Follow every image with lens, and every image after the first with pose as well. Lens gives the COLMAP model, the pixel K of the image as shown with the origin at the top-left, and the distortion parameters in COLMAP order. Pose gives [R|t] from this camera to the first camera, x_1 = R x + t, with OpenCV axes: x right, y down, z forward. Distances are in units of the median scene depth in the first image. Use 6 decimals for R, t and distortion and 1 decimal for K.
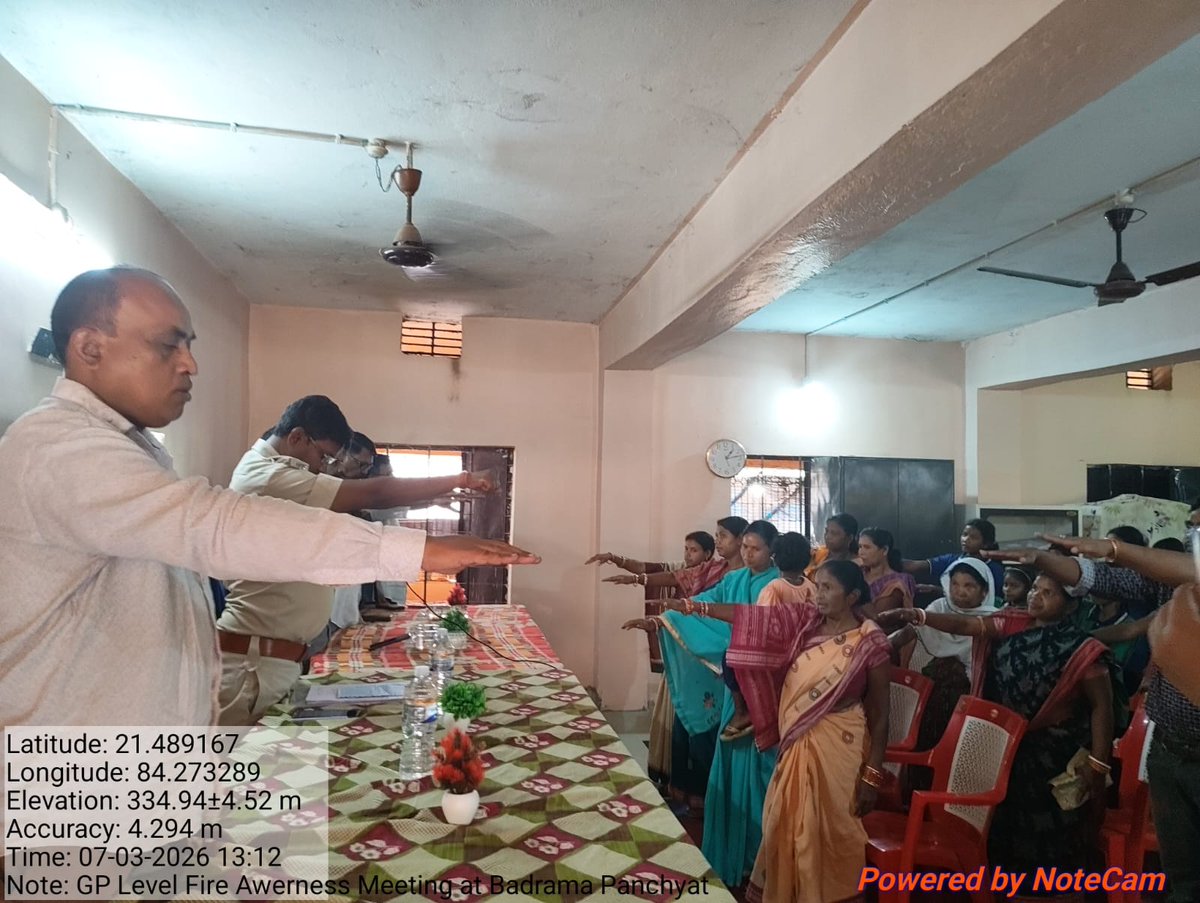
lens RADIAL K [[803.4, 0, 600.0], [0, 803.4, 451.5], [0, 0, 1]] dist [0.044607, -0.181091]
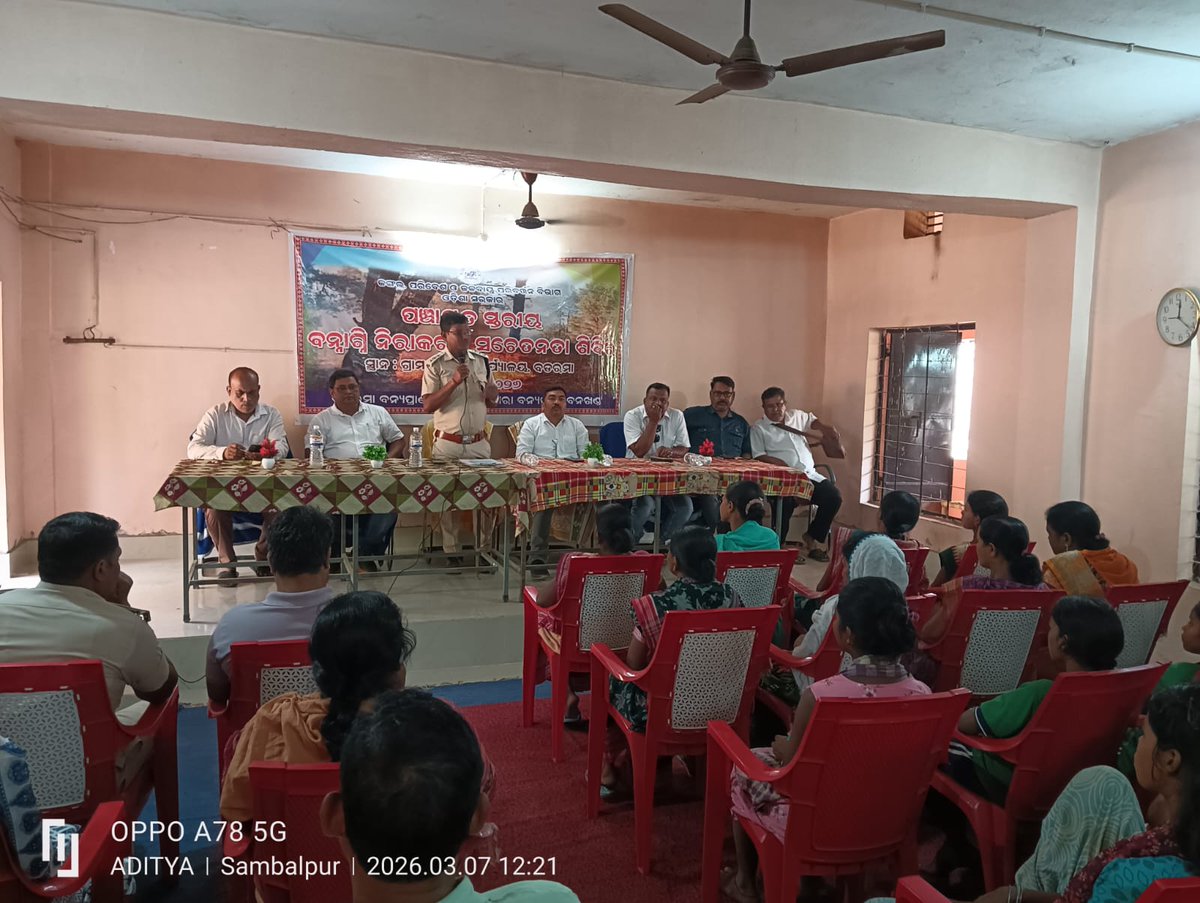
lens RADIAL K [[924.2, 0, 600.0], [0, 924.2, 451.5], [0, 0, 1]] dist [0.075496, -0.215738]
pose [[0.138575, 0.070459, -0.987842, 1.096016], [0.035755, 0.996460, 0.076089, 0.056034], [0.989706, -0.045864, 0.135565, 0.529059]]
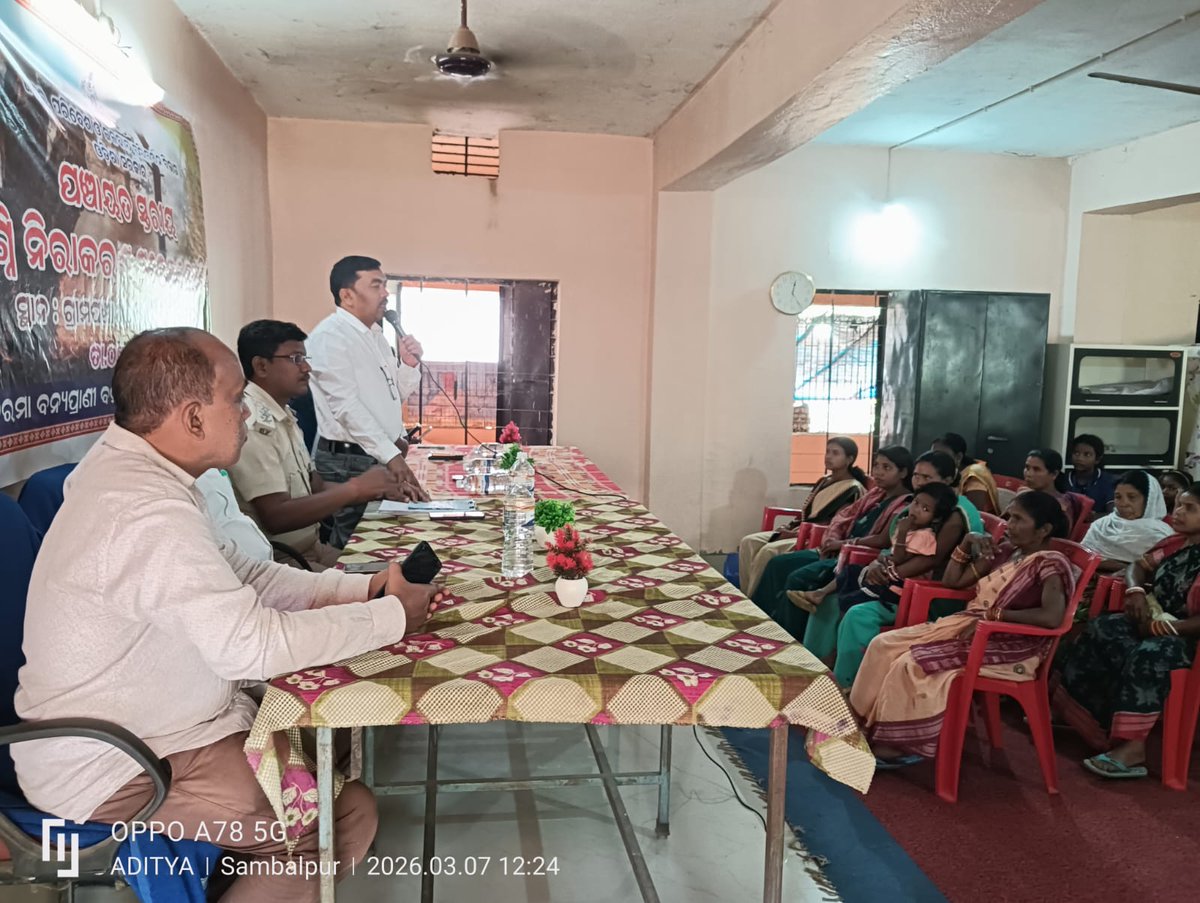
lens RADIAL K [[924.2, 0, 600.0], [0, 924.2, 451.5], [0, 0, 1]] dist [0.075496, -0.215738]
pose [[0.999388, 0.005113, -0.034592, -0.026733], [0.000852, 0.985397, 0.170273, 0.008006], [0.034957, -0.170199, 0.984790, -0.071570]]
